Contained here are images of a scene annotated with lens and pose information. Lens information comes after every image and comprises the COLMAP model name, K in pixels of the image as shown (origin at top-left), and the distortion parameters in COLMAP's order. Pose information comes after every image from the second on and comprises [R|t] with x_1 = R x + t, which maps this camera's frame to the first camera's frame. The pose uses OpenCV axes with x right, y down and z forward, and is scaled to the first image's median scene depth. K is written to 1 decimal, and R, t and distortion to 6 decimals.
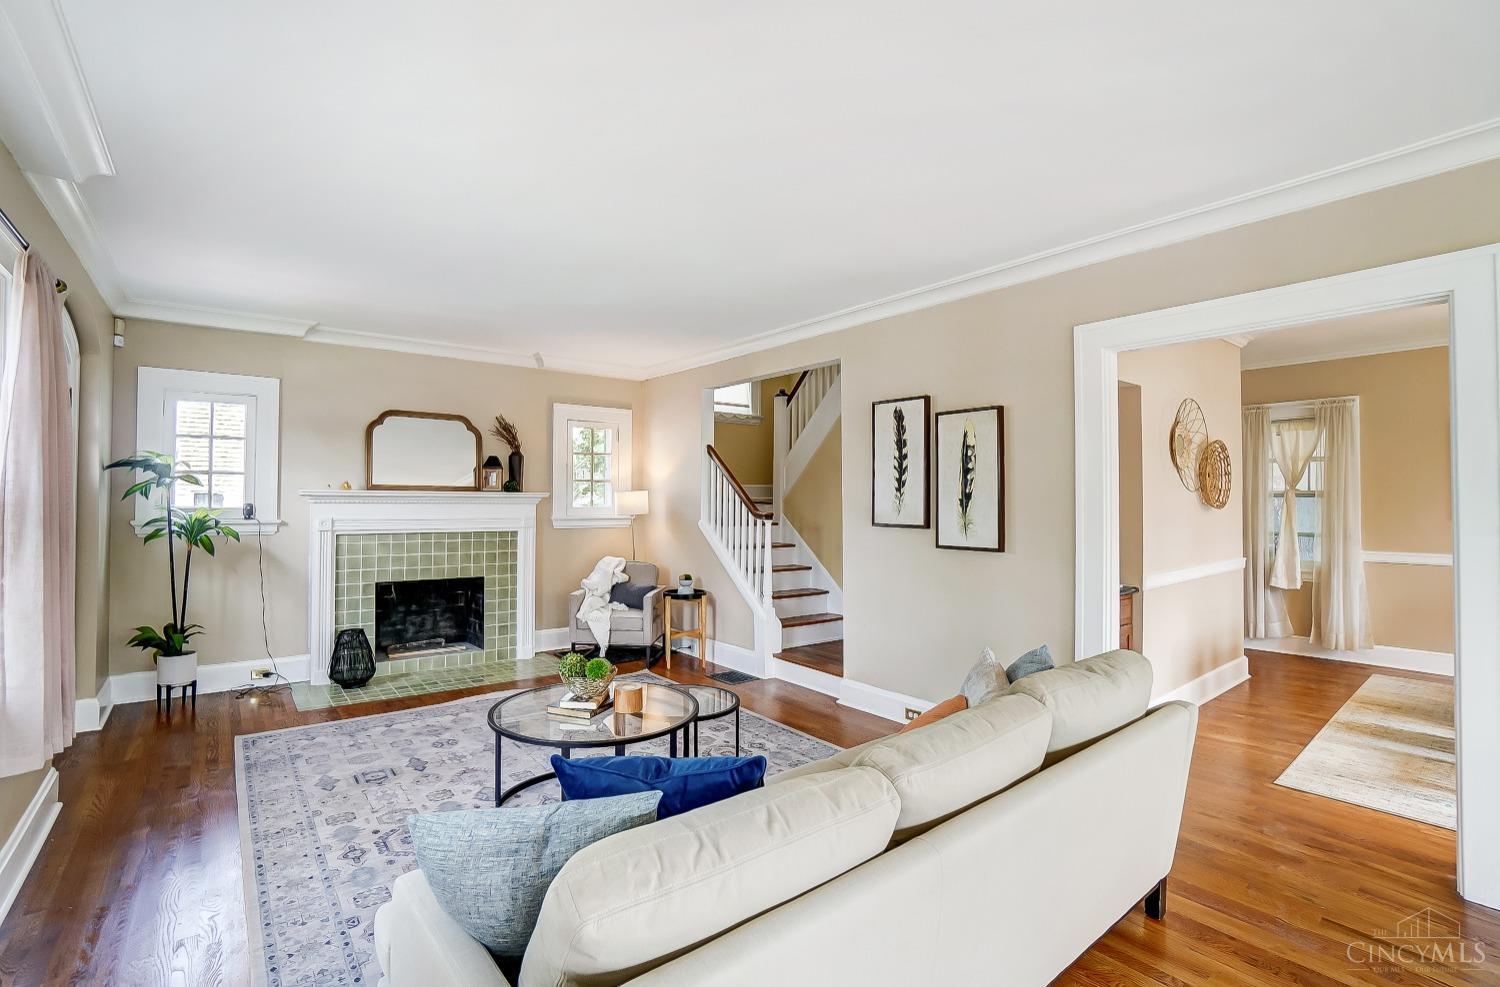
lens RADIAL K [[675.8, 0, 750.0], [0, 675.8, 493.5], [0, 0, 1]] dist [-0.051665, 0.018599]
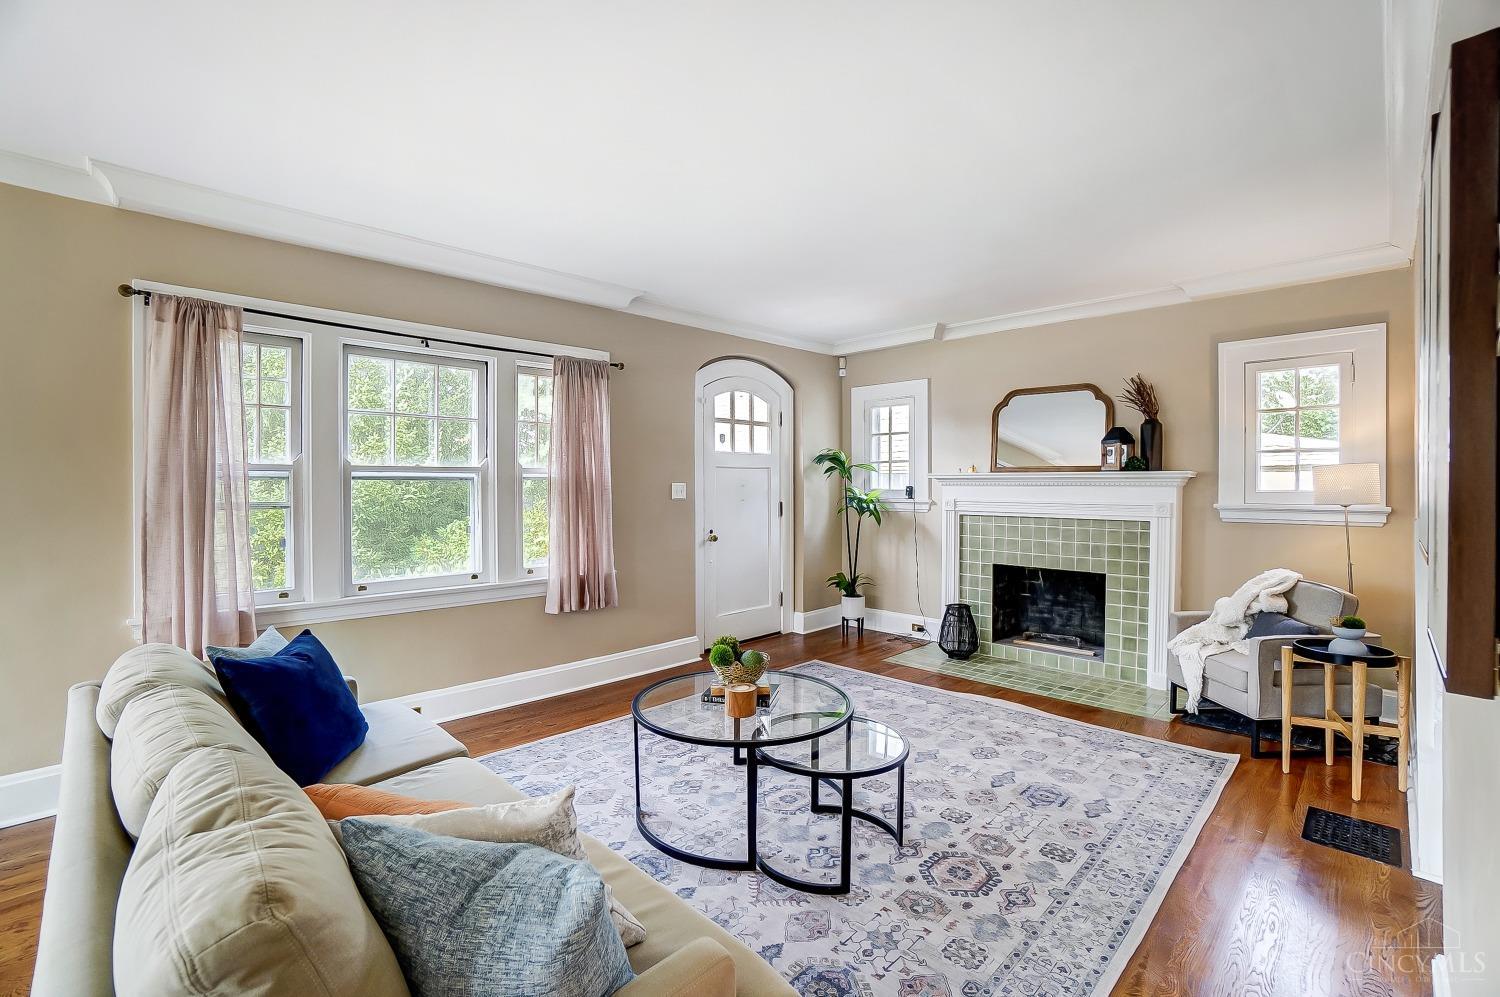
lens RADIAL K [[664.9, 0, 755.8], [0, 664.9, 492.1], [0, 0, 1]] dist [-0.033744, 0.000271]
pose [[0.141877, 0.007400, -0.989857, 0.370893], [0.010842, 0.999900, 0.009029, 0.011366], [0.989825, -0.012013, 0.141783, 0.485803]]
